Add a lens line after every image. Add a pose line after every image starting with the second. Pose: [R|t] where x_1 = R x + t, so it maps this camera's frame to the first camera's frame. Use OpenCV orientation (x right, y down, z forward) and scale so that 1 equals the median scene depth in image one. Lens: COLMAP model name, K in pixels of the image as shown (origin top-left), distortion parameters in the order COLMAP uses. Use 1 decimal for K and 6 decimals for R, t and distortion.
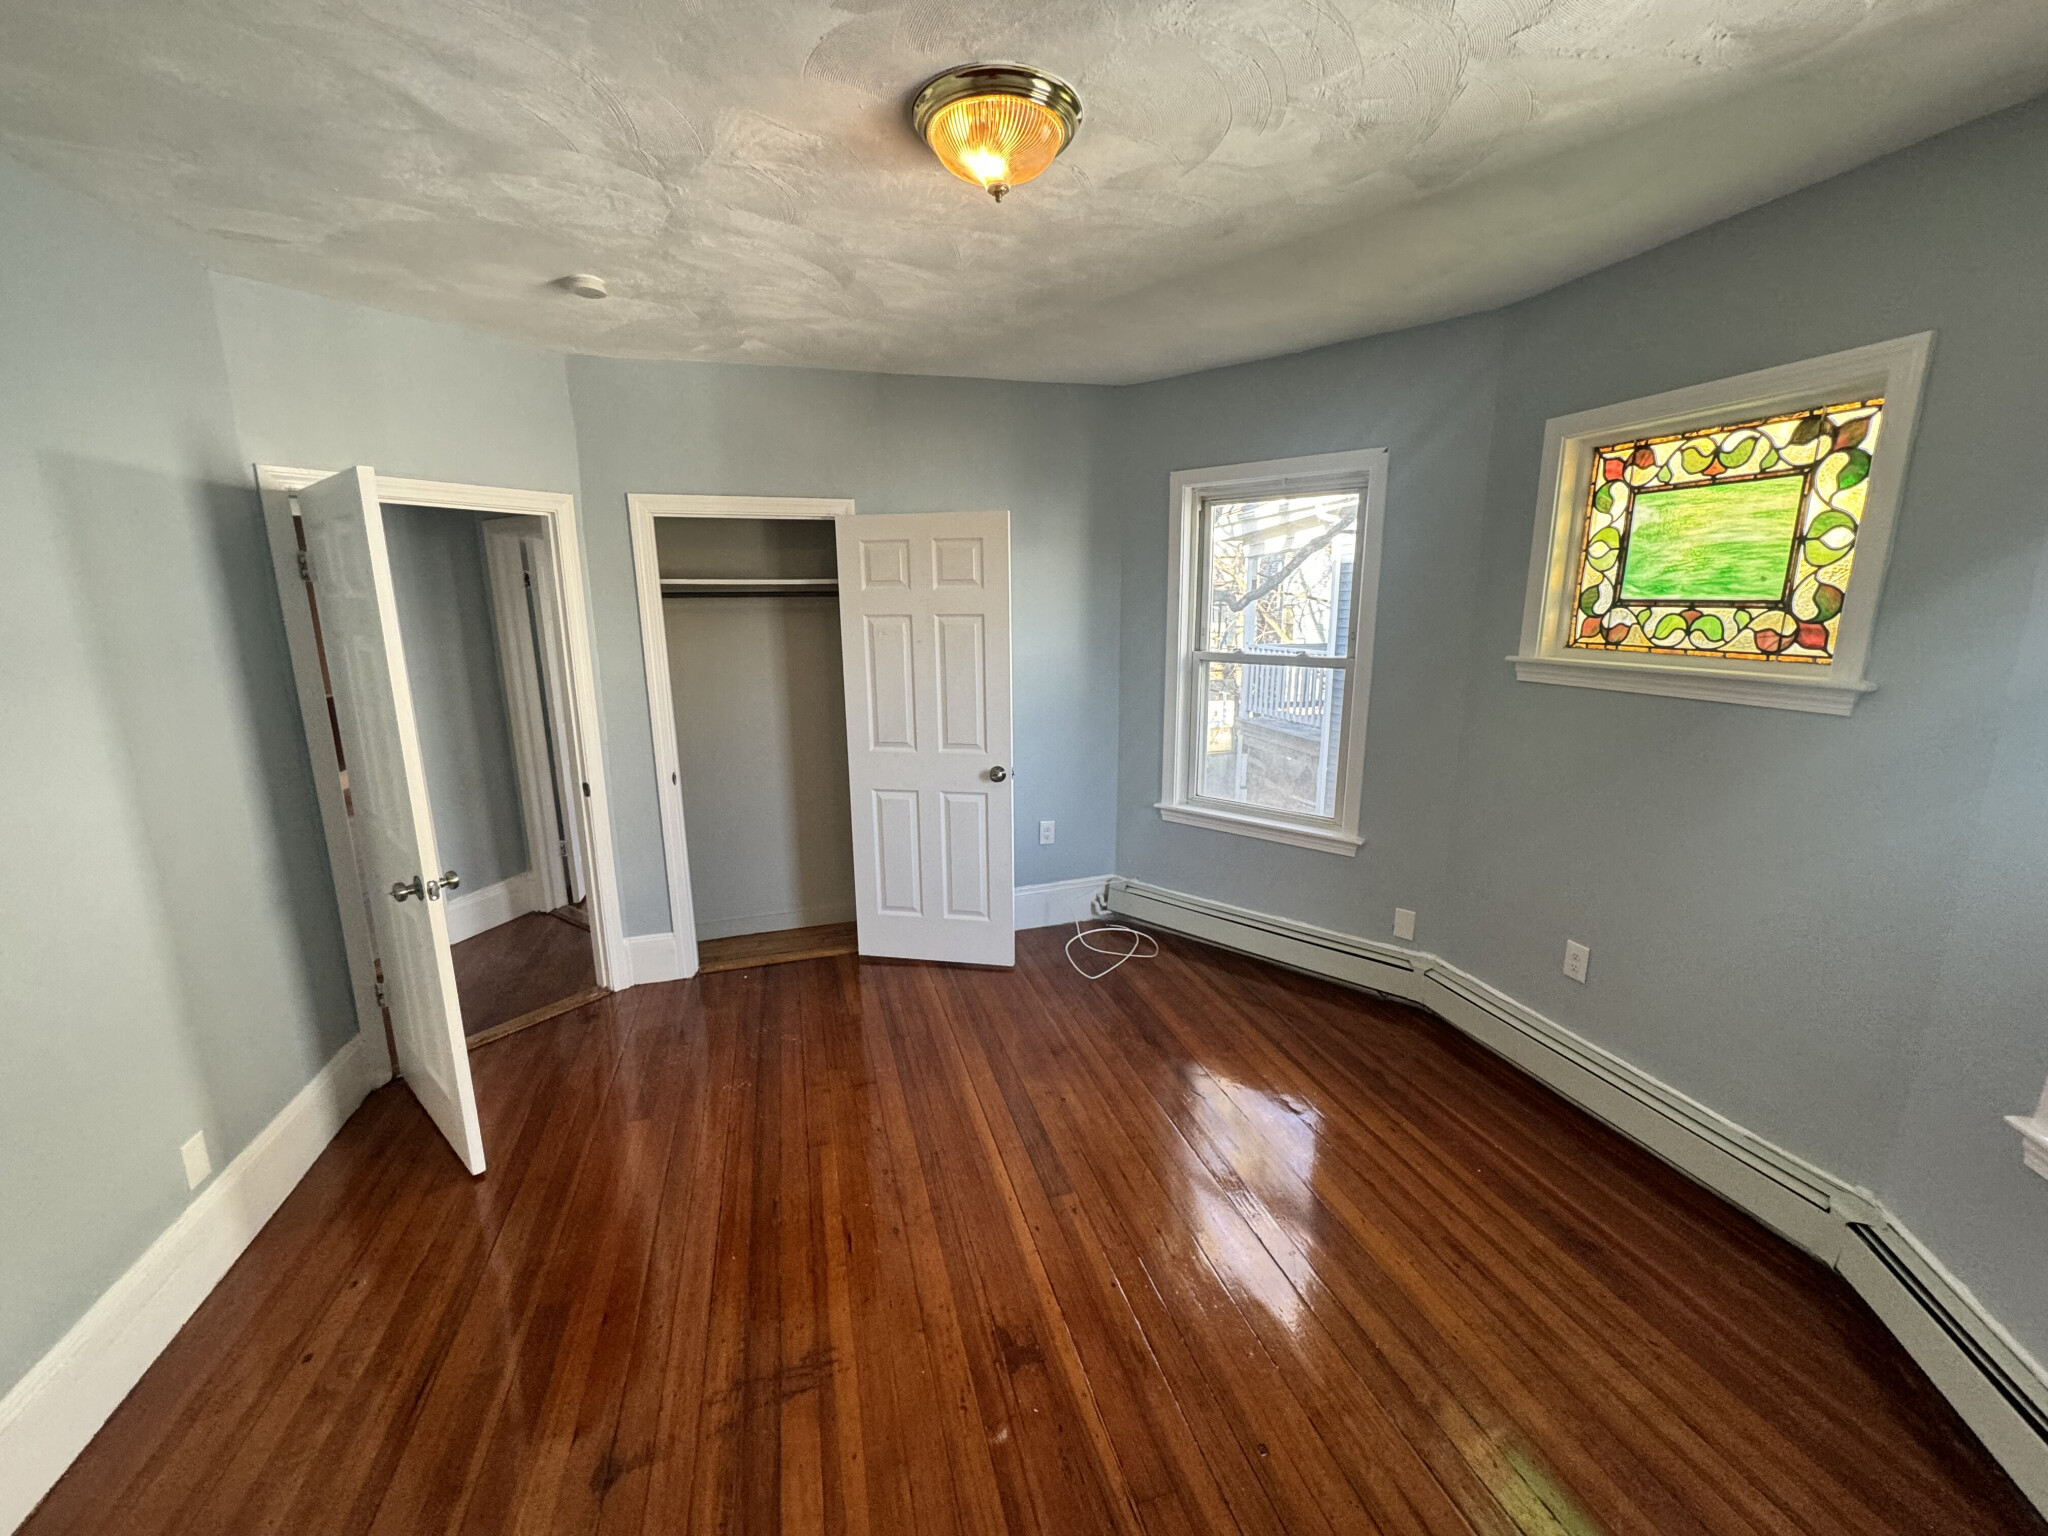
lens RADIAL K [[816.6, 0, 1014.7], [0, 816.6, 768.0], [0, 0, 1]] dist [0.001932, -0.000261]
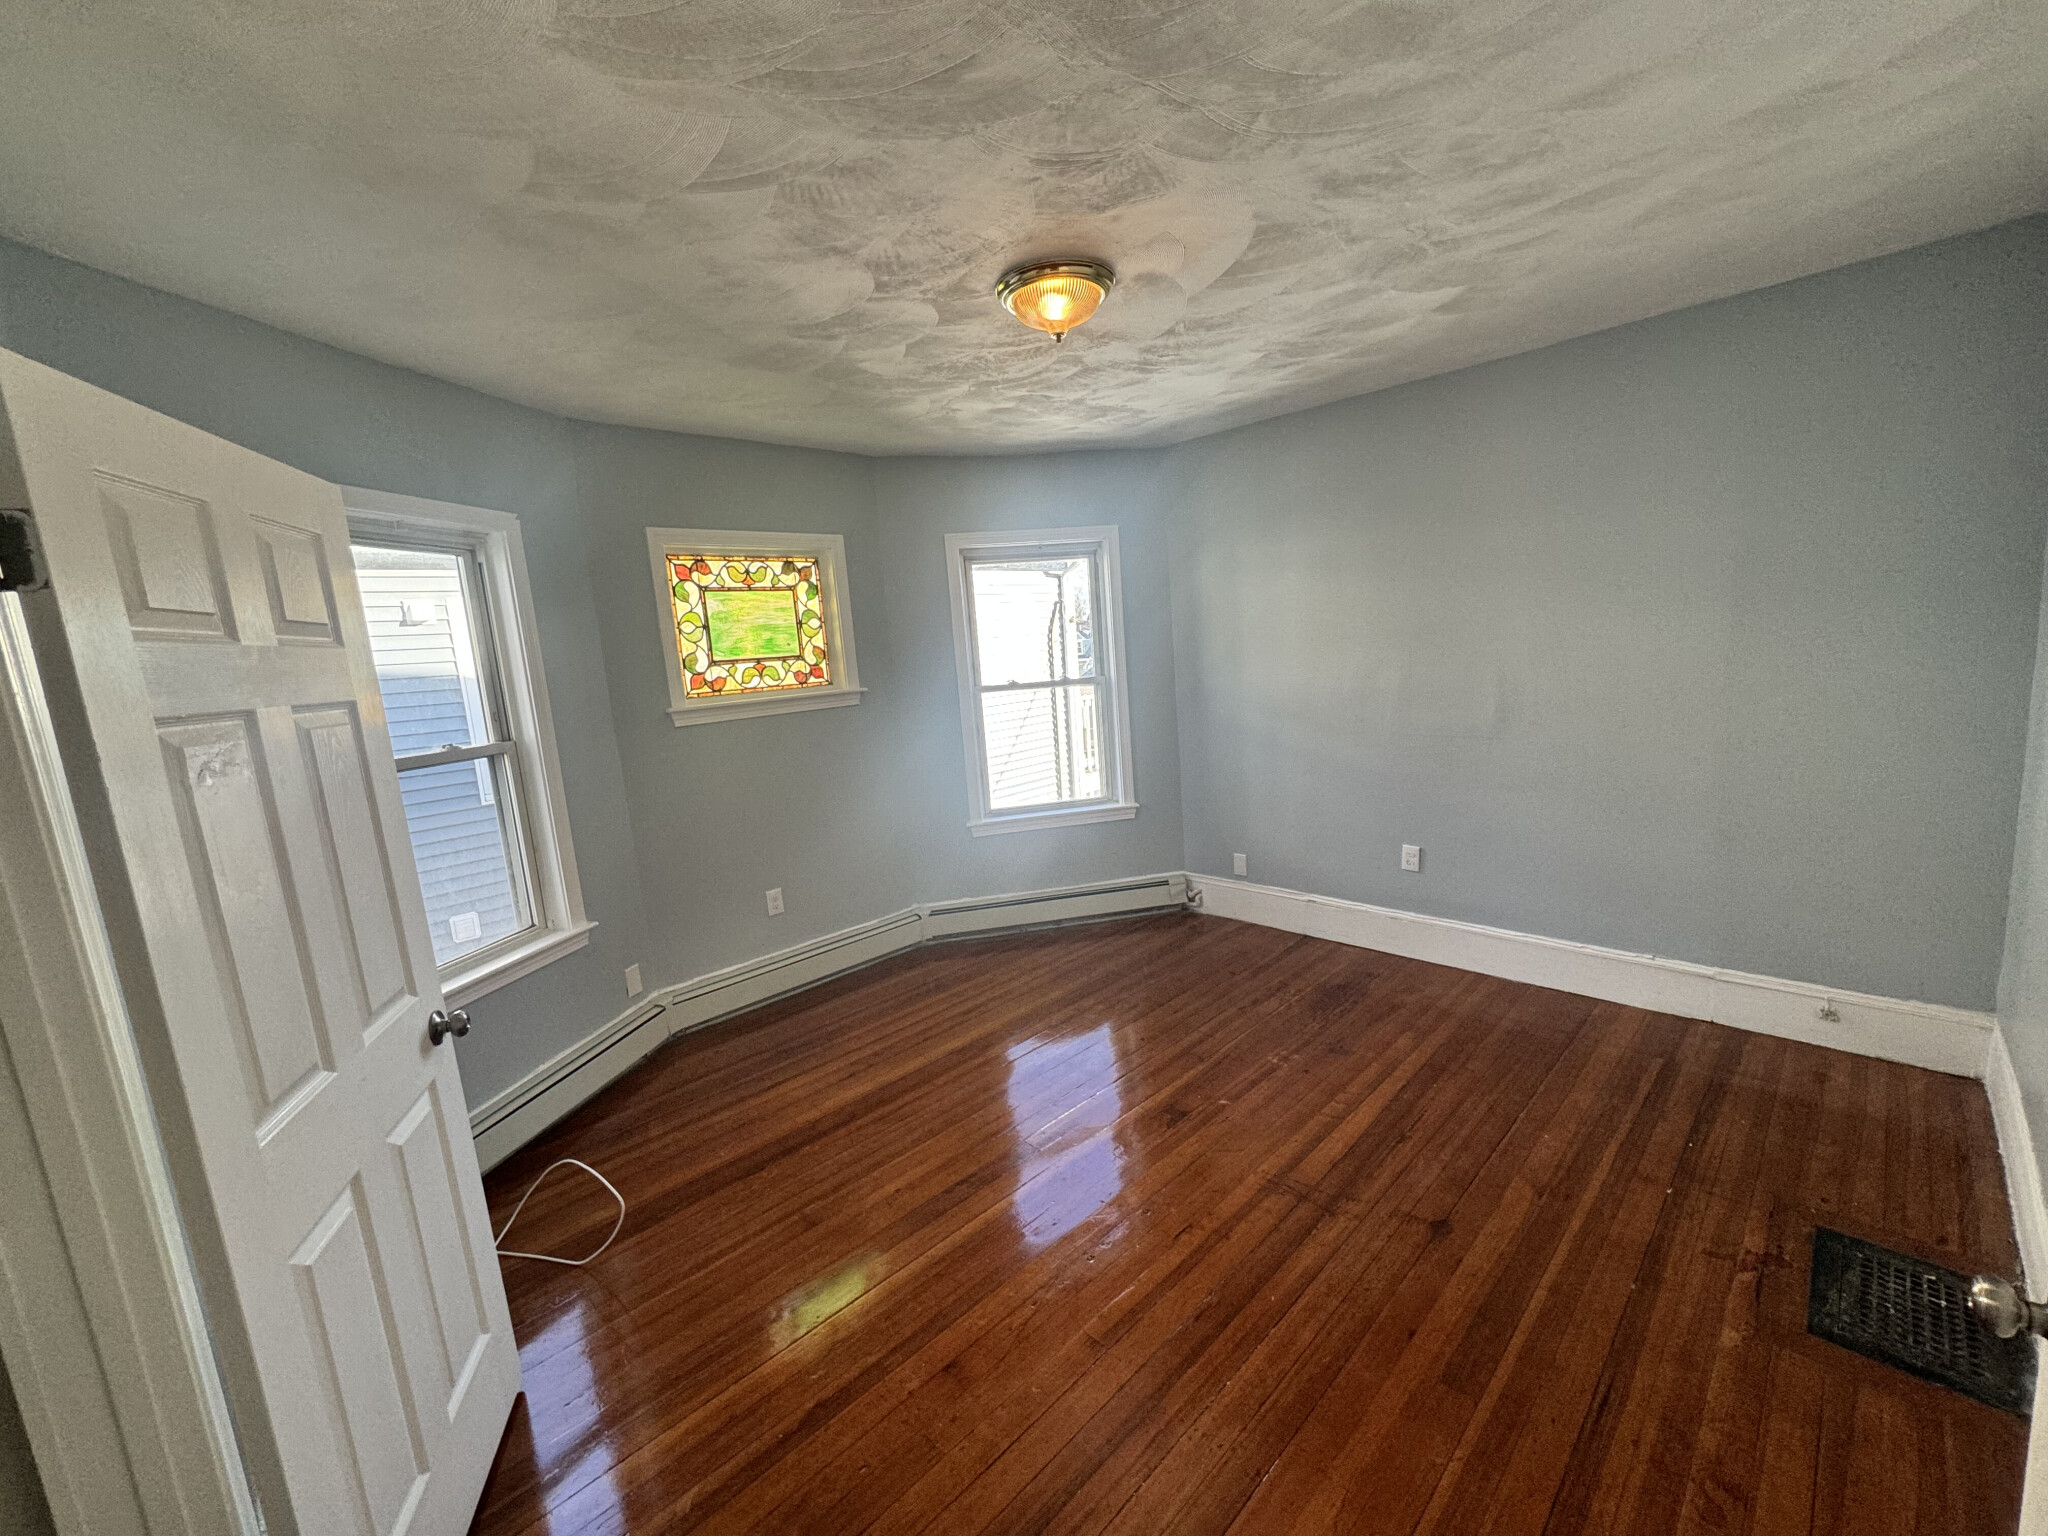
lens RADIAL K [[816.6, 0, 1035.1], [0, 816.6, 766.4], [0, 0, 1]] dist [0.001932, -0.000261]
pose [[-0.475561, -0.084674, 0.875598, -0.984891], [0.260890, 0.937000, 0.232308, -0.259051], [-0.840106, 0.338911, -0.423510, 1.421947]]
